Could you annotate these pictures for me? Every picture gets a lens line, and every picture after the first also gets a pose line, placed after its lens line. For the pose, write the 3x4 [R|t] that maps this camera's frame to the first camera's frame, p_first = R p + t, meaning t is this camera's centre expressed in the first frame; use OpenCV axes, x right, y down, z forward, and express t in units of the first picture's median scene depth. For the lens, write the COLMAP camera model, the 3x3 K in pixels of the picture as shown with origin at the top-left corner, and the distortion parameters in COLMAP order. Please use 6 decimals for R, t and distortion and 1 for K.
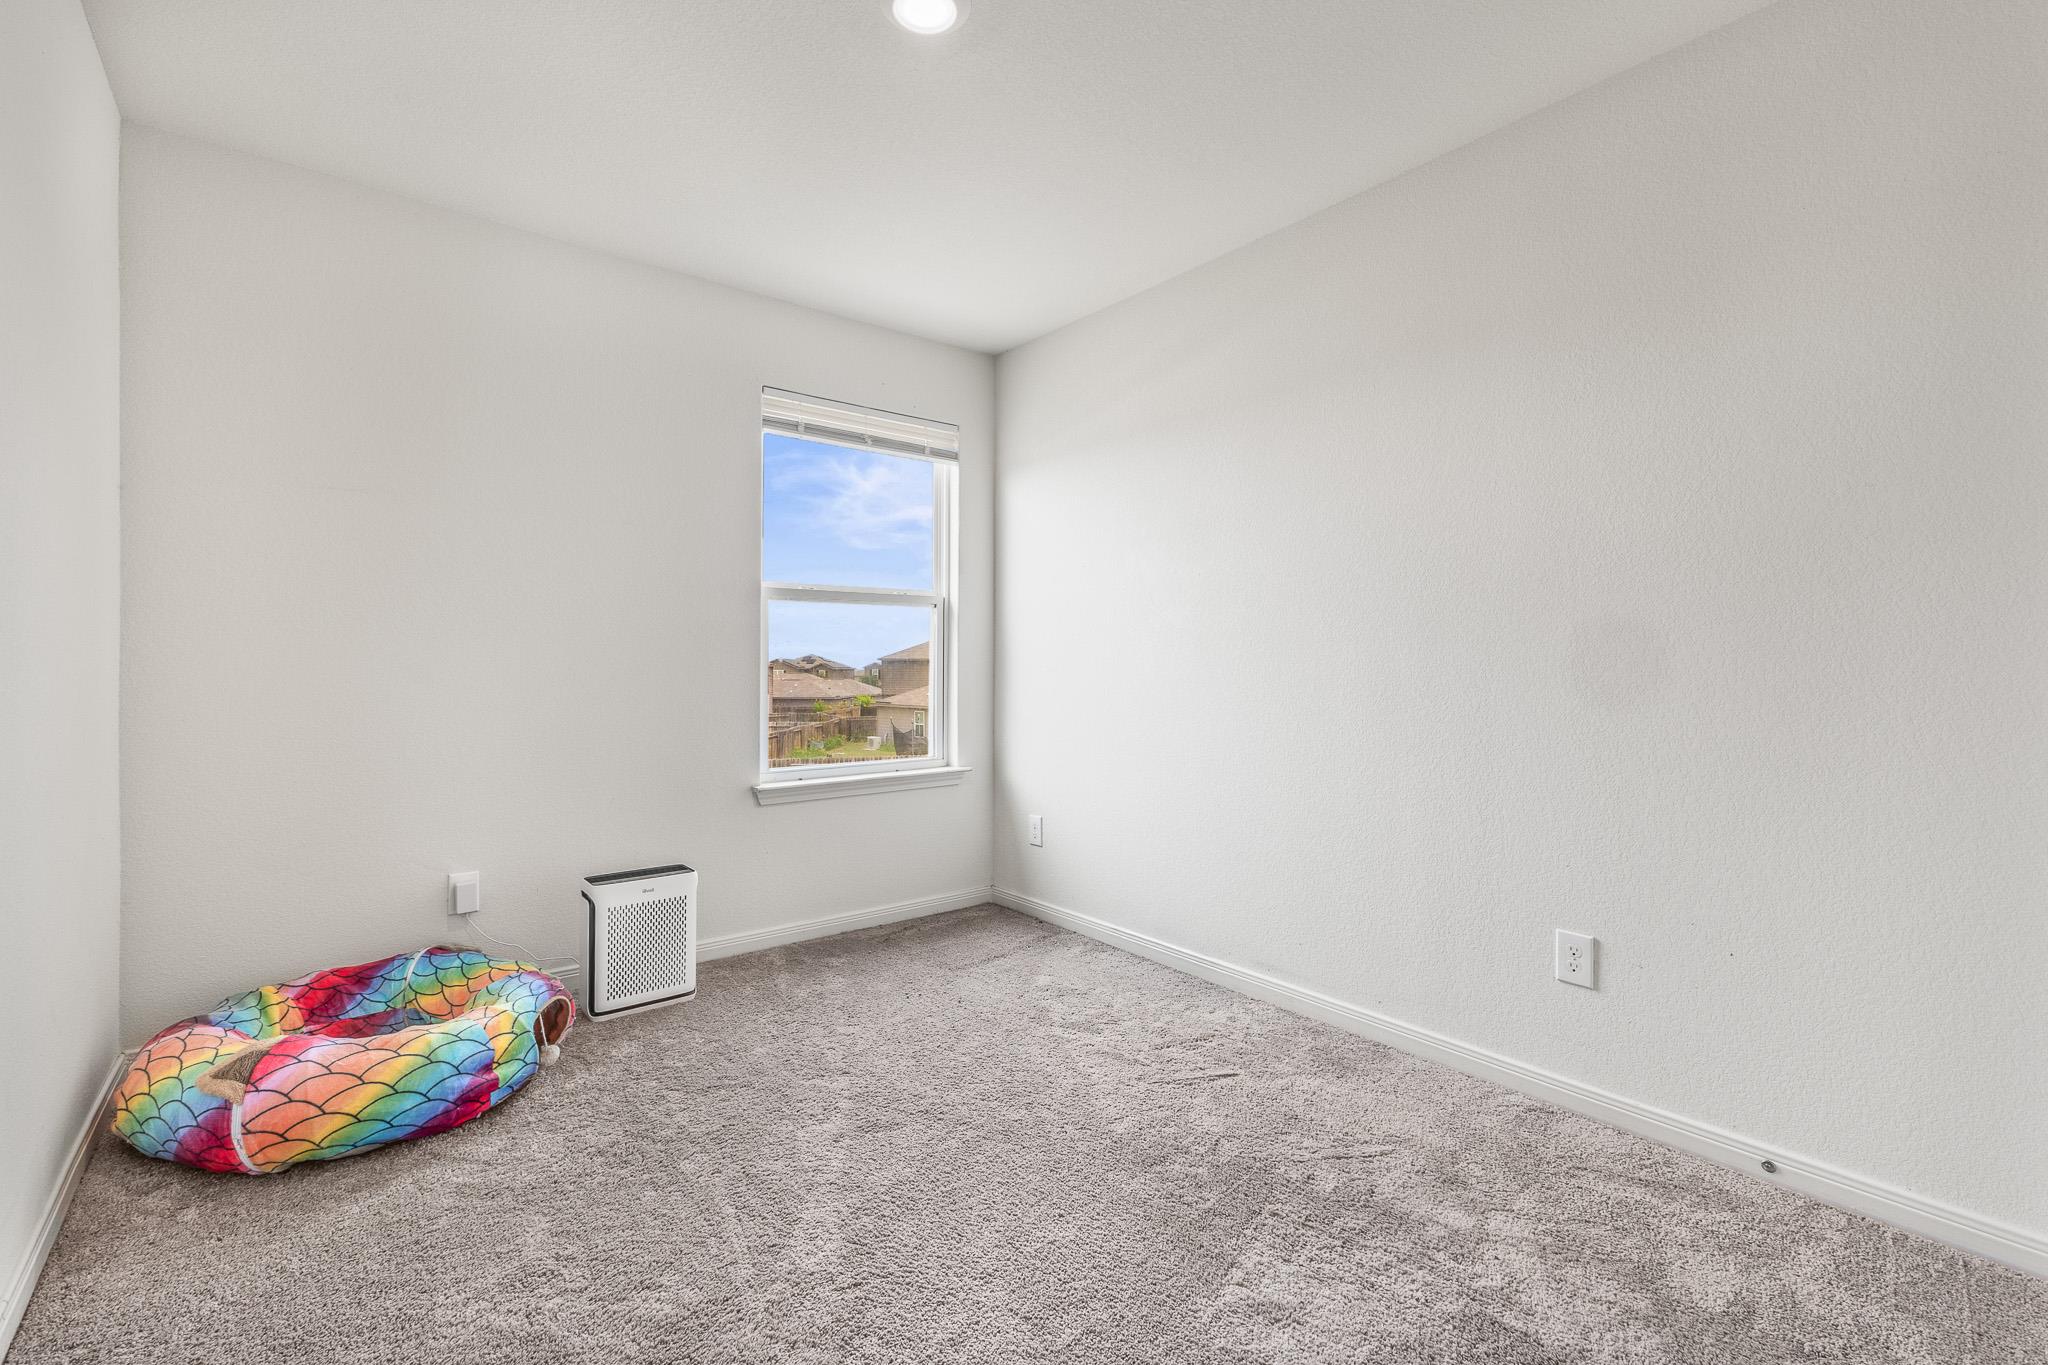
lens RADIAL K [[906.2, 0, 1035.0], [0, 906.2, 659.5], [0, 0, 1]] dist [0.004011, 0.000766]
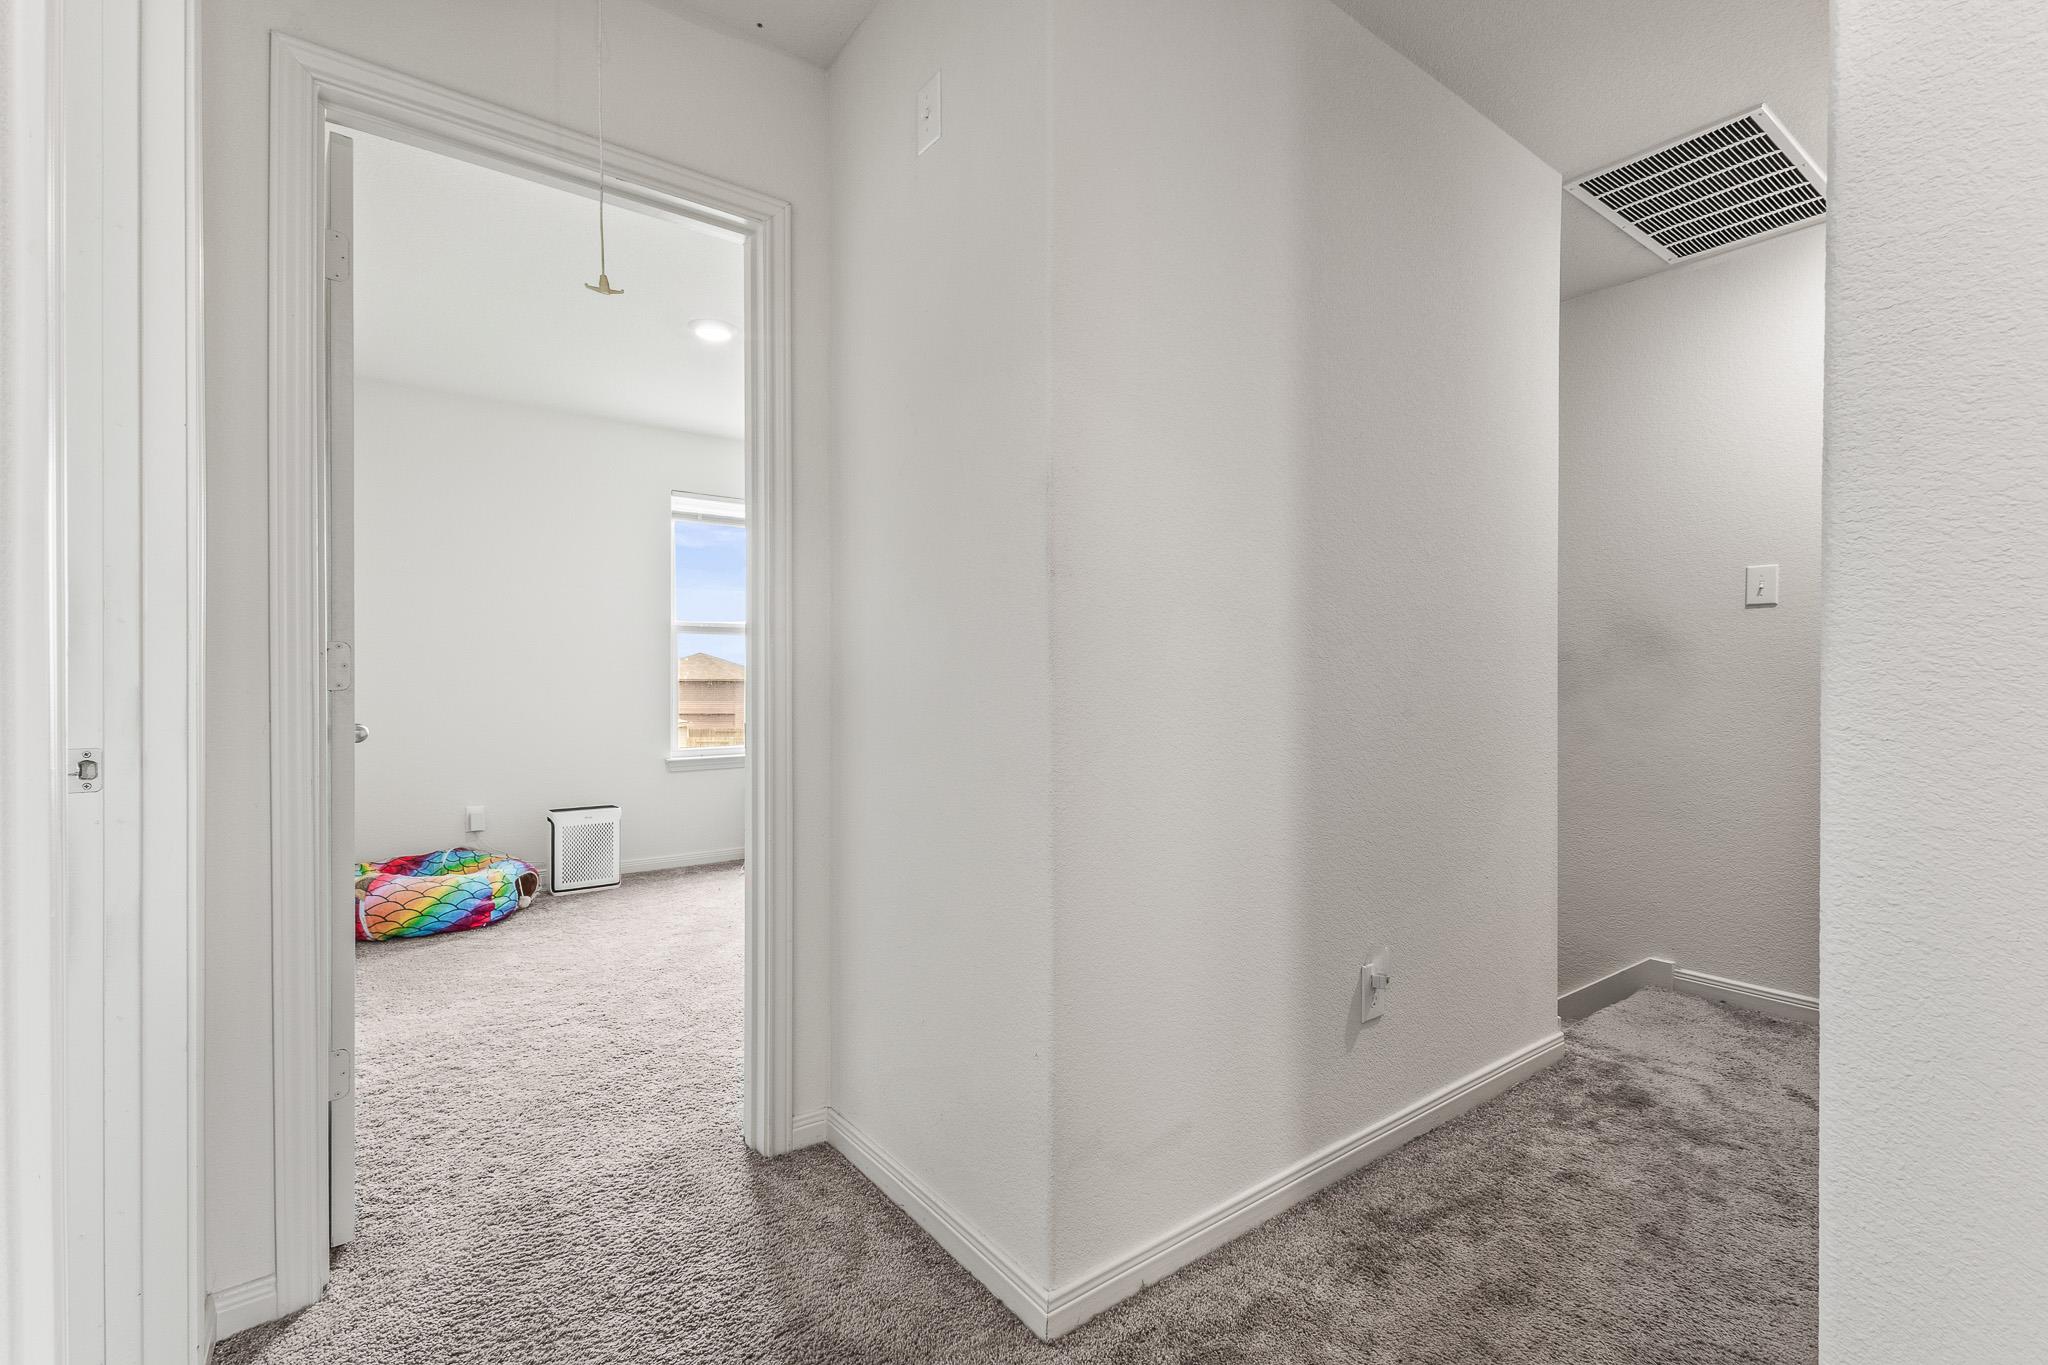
lens RADIAL K [[928.0, 0, 1024.0], [0, 928.0, 682.5], [0, 0, 1]] dist [0.013266, -0.000453]
pose [[0.999629, -0.002913, -0.027077, 0.541063], [0.003064, 0.999980, 0.005515, 0.010516], [0.027060, -0.005596, 0.999618, -0.869473]]
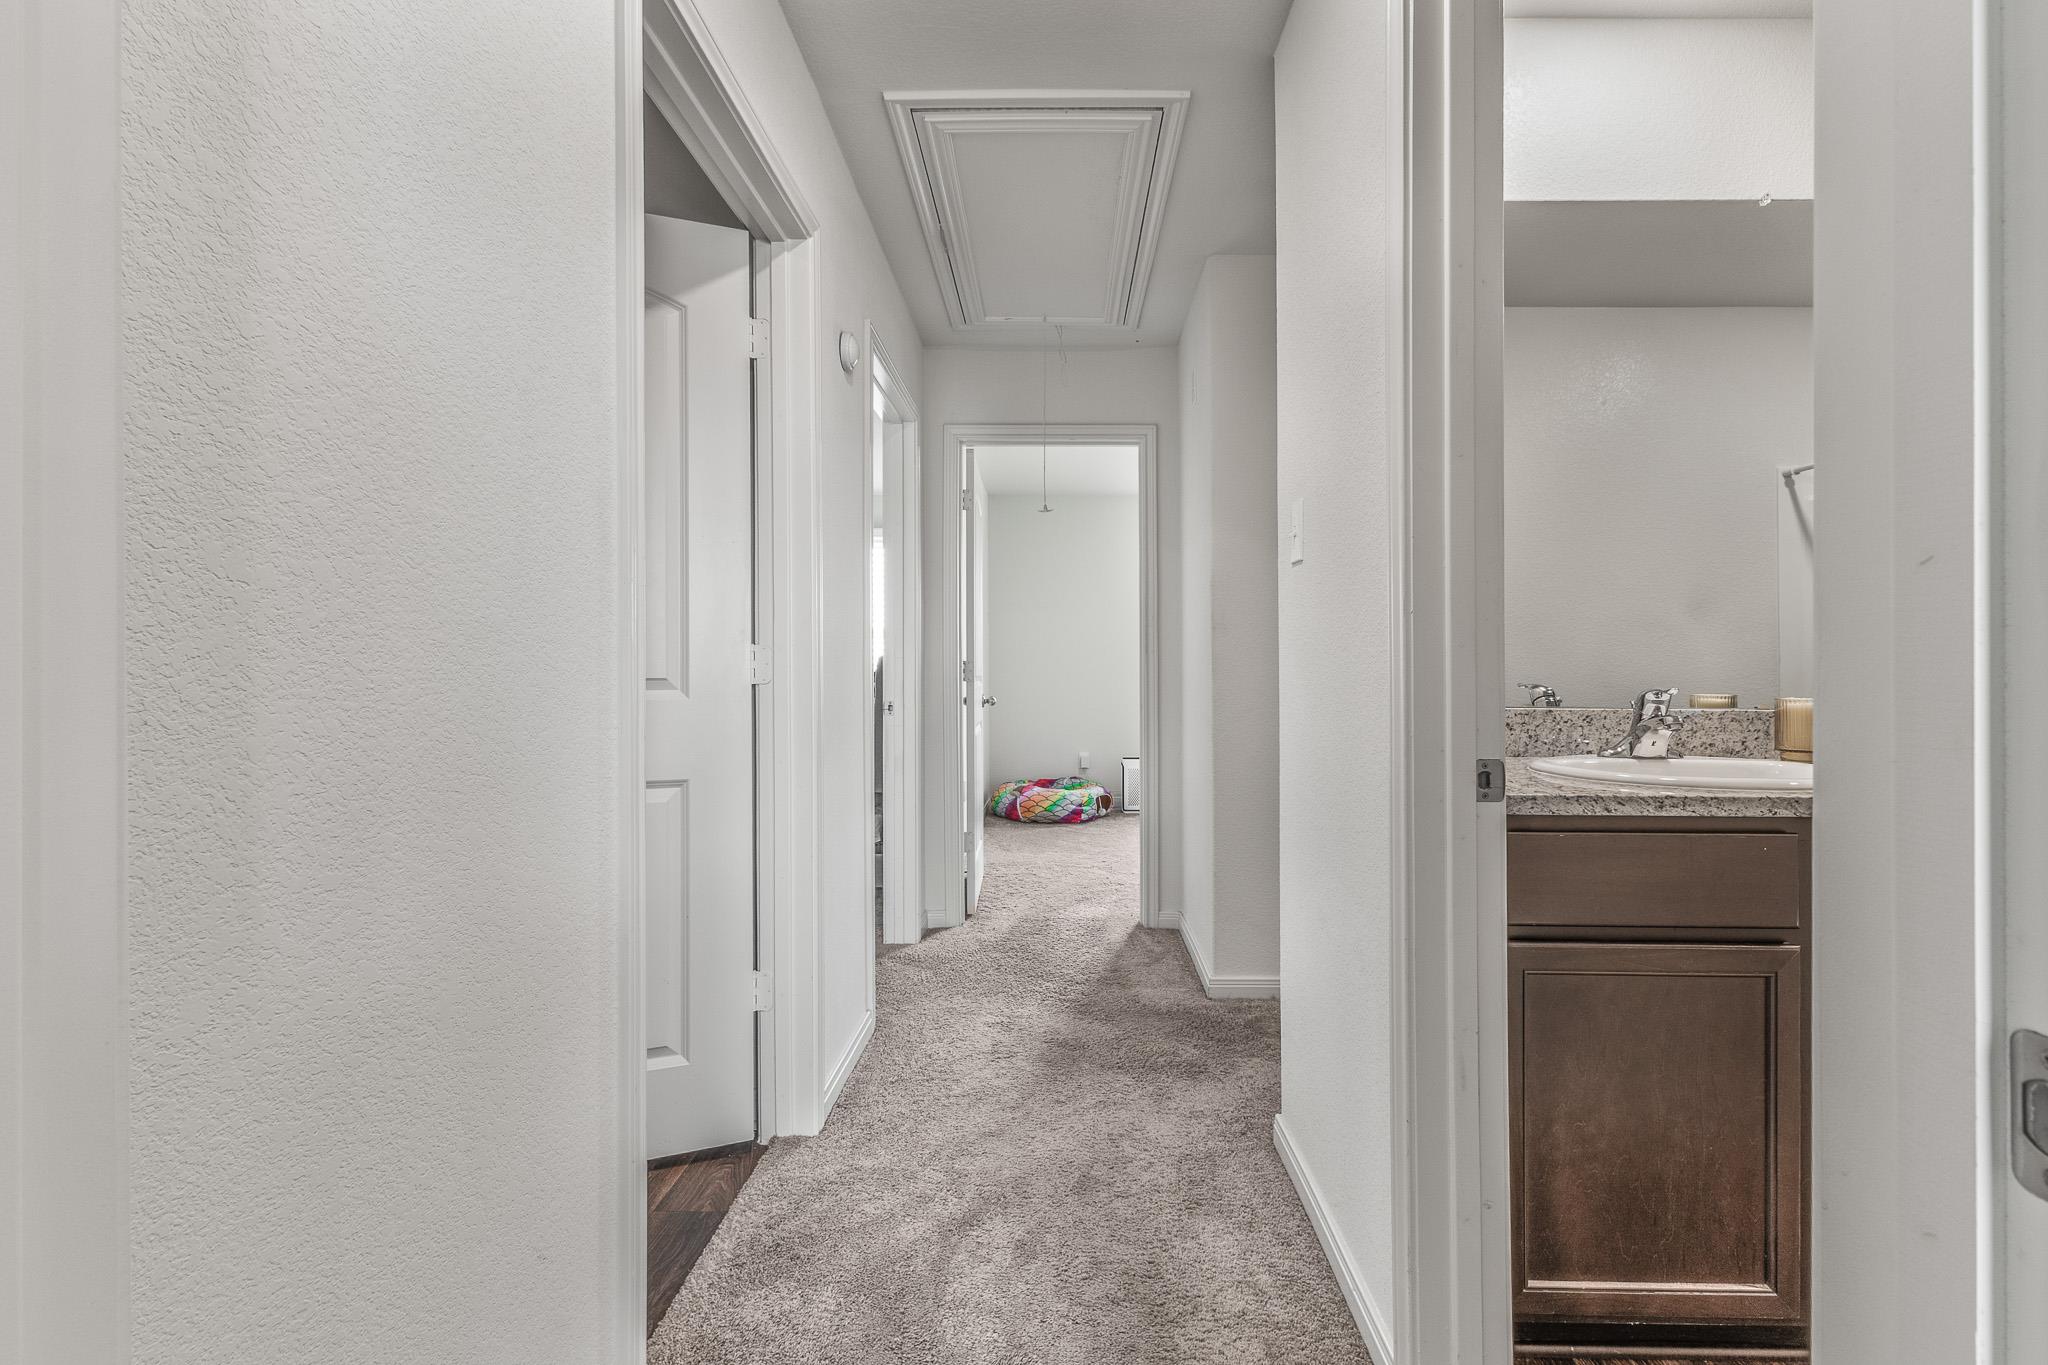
lens RADIAL K [[906.2, 0, 1035.0], [0, 906.2, 659.5], [0, 0, 1]] dist [0.004011, 0.000766]
pose [[0.768207, -0.007377, -0.640160, 1.221999], [0.004465, 0.999971, -0.006166, -0.011055], [0.640187, 0.001878, 0.768217, -1.420004]]
